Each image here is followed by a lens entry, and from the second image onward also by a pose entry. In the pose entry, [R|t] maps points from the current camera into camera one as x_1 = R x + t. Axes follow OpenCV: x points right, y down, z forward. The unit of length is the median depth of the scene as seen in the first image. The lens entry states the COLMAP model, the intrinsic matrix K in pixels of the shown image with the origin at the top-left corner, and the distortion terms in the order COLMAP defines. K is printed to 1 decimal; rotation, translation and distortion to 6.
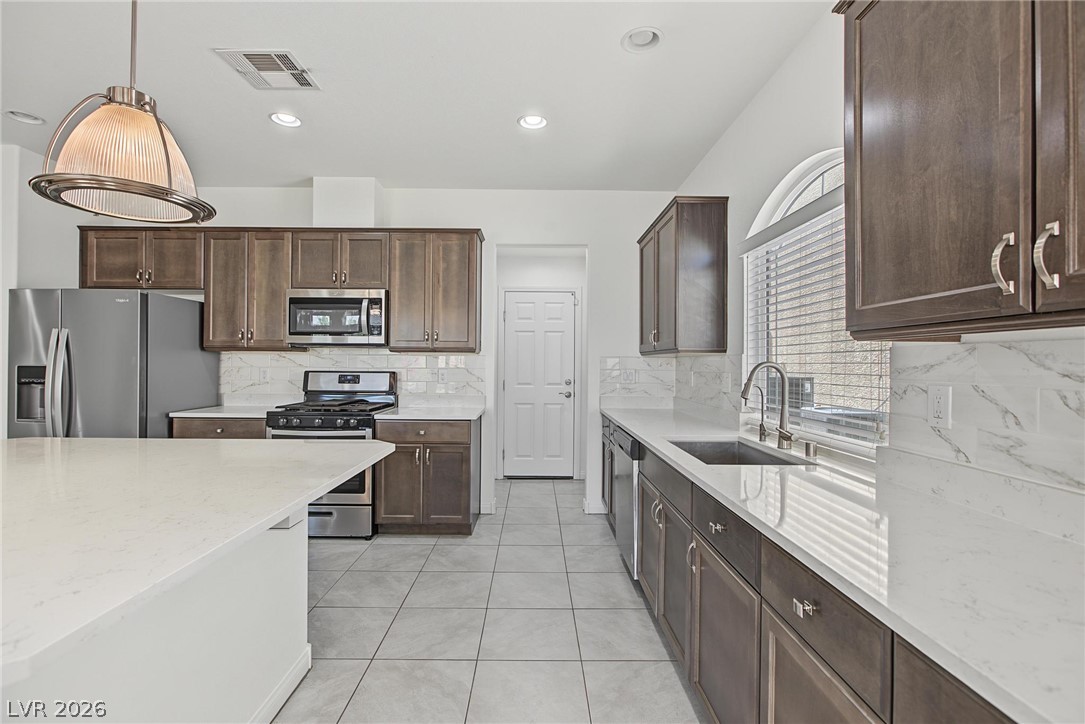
lens RADIAL K [[495.0, 0, 541.7], [0, 495.0, 360.1], [0, 0, 1]] dist [-0.009644, 0.001510]
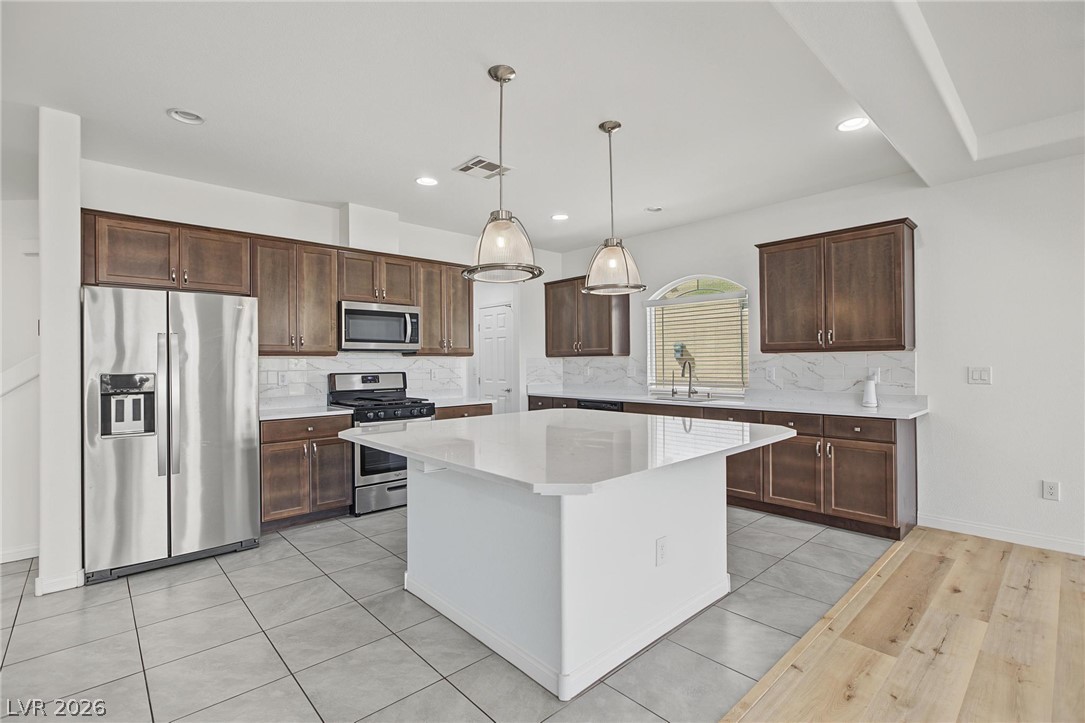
lens RADIAL K [[495.0, 0, 542.7], [0, 495.0, 361.4], [0, 0, 1]] dist [-0.009644, 0.001510]
pose [[0.742142, -0.012304, 0.670130, -0.913686], [0.010190, 0.999923, 0.007075, -0.008570], [-0.670165, 0.001578, 0.742210, -0.147359]]
